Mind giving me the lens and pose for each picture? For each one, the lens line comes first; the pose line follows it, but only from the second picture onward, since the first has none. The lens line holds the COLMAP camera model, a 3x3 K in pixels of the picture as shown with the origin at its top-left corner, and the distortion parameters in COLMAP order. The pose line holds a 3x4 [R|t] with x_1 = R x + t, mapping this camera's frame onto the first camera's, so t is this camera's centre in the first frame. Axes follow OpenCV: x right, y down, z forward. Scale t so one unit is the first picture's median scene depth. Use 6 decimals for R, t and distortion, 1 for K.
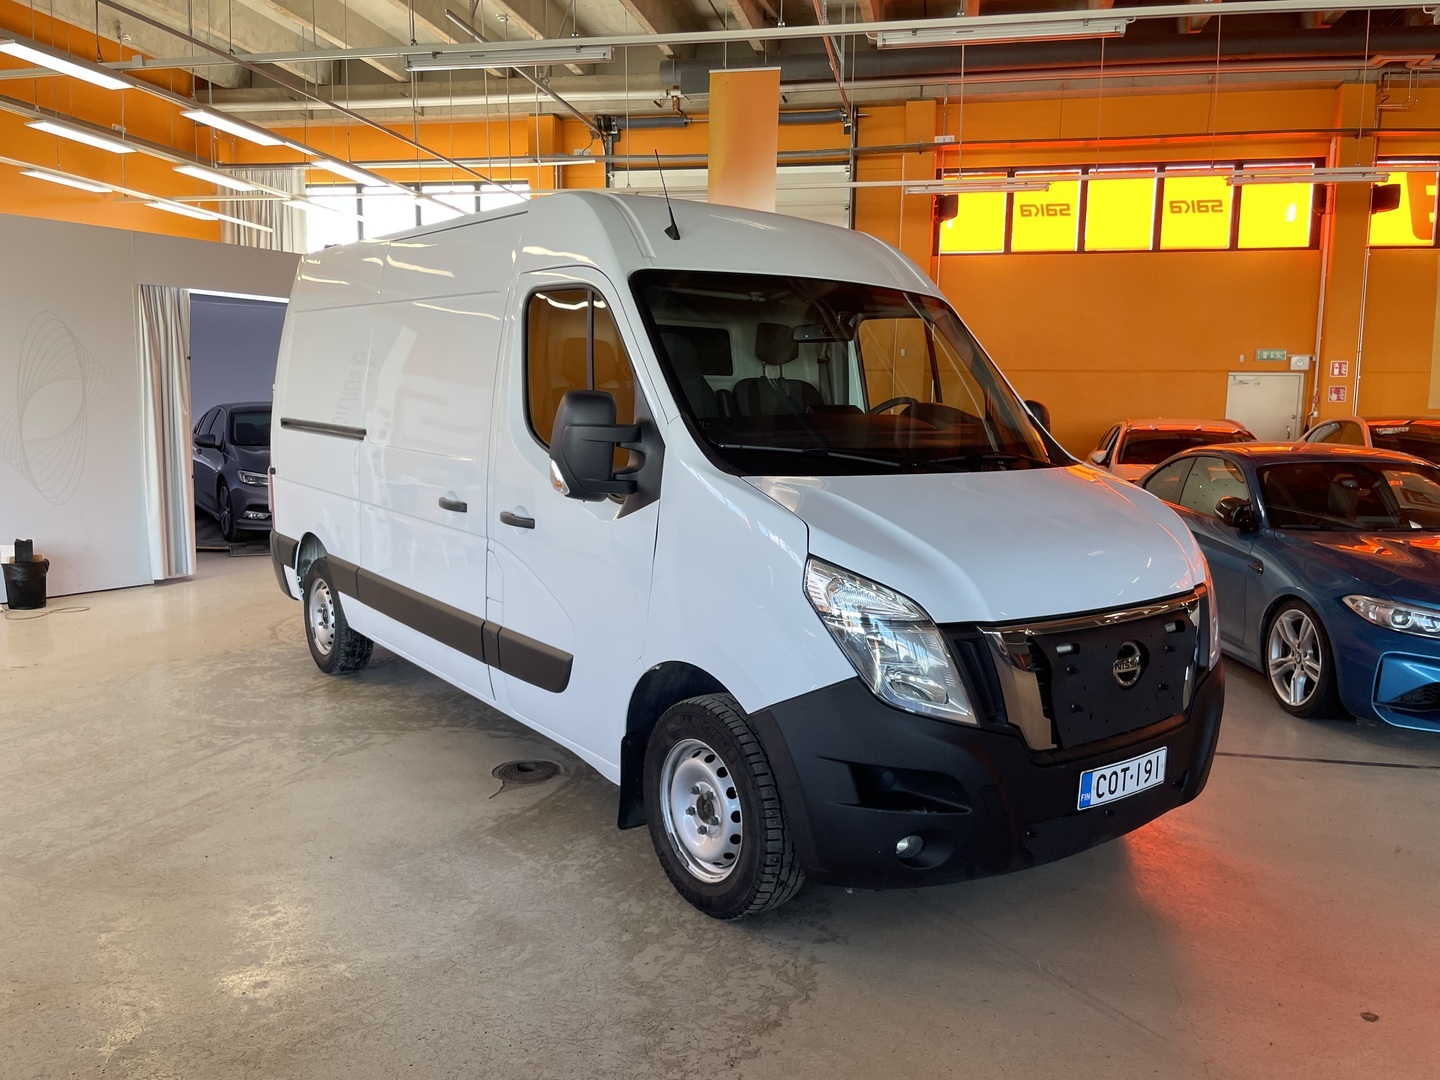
lens RADIAL K [[1102.3, 0, 719.8], [0, 1102.3, 540.7], [0, 0, 1]] dist [0.006586, -0.013132]
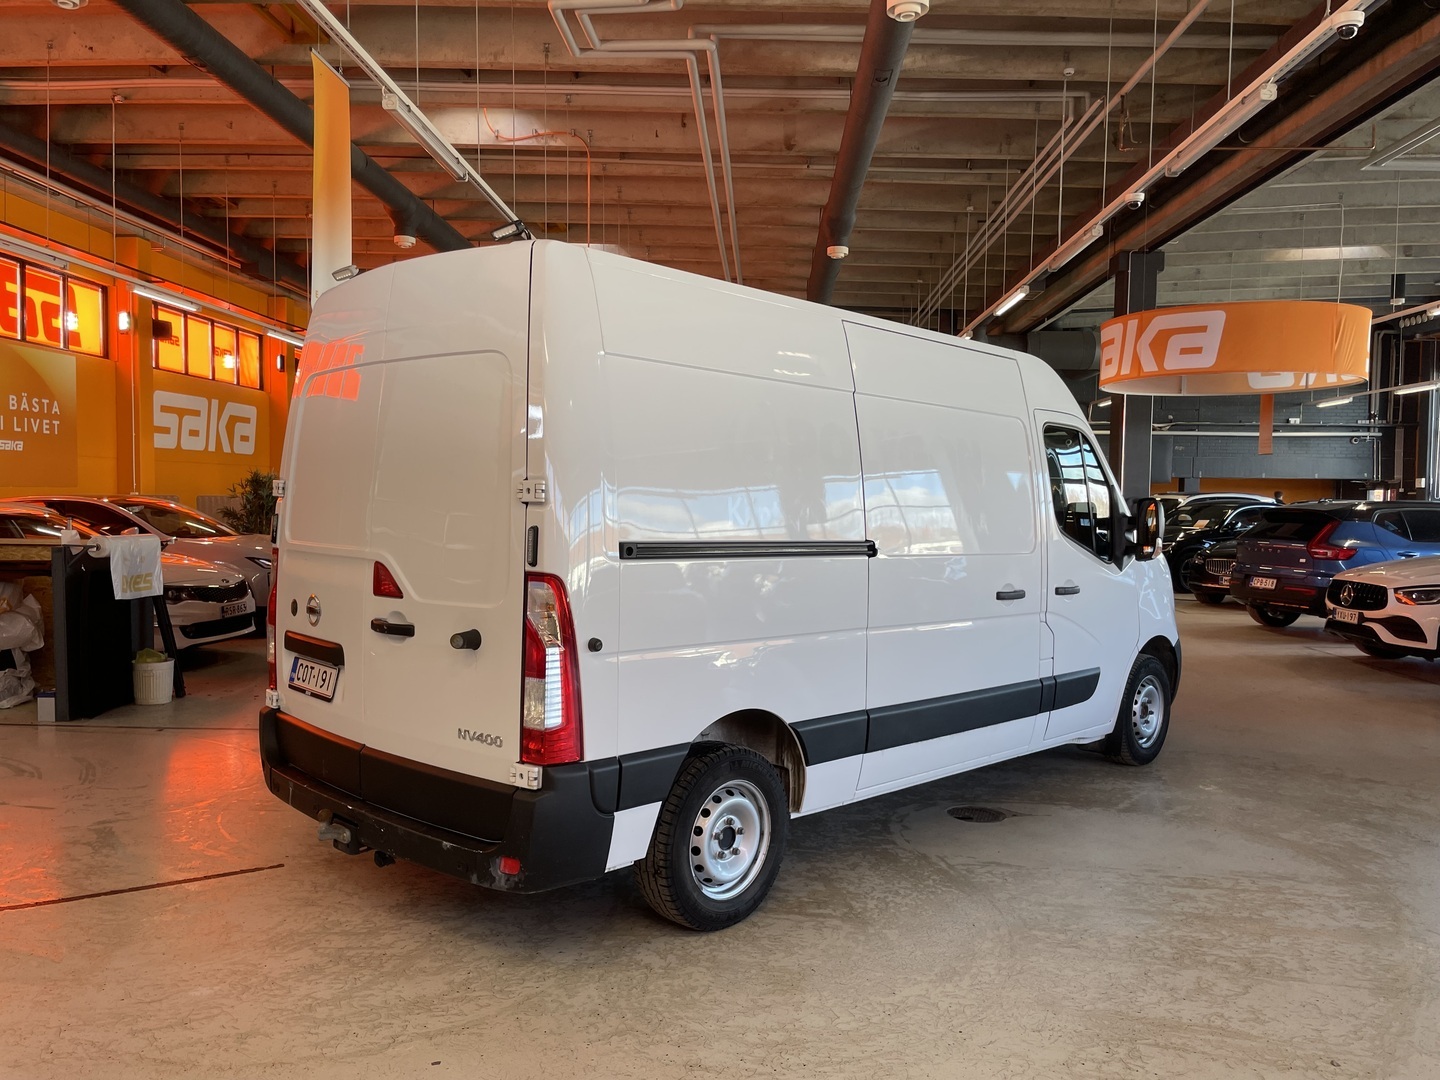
lens RADIAL K [[1102.3, 0, 713.2], [0, 1102.3, 546.2], [0, 0, 1]] dist [0.006586, -0.013132]
pose [[-0.139253, -0.059573, 0.988463, -1.328264], [0.113218, 0.990685, 0.075657, -0.204388], [-0.983763, 0.122447, -0.131211, 1.439712]]
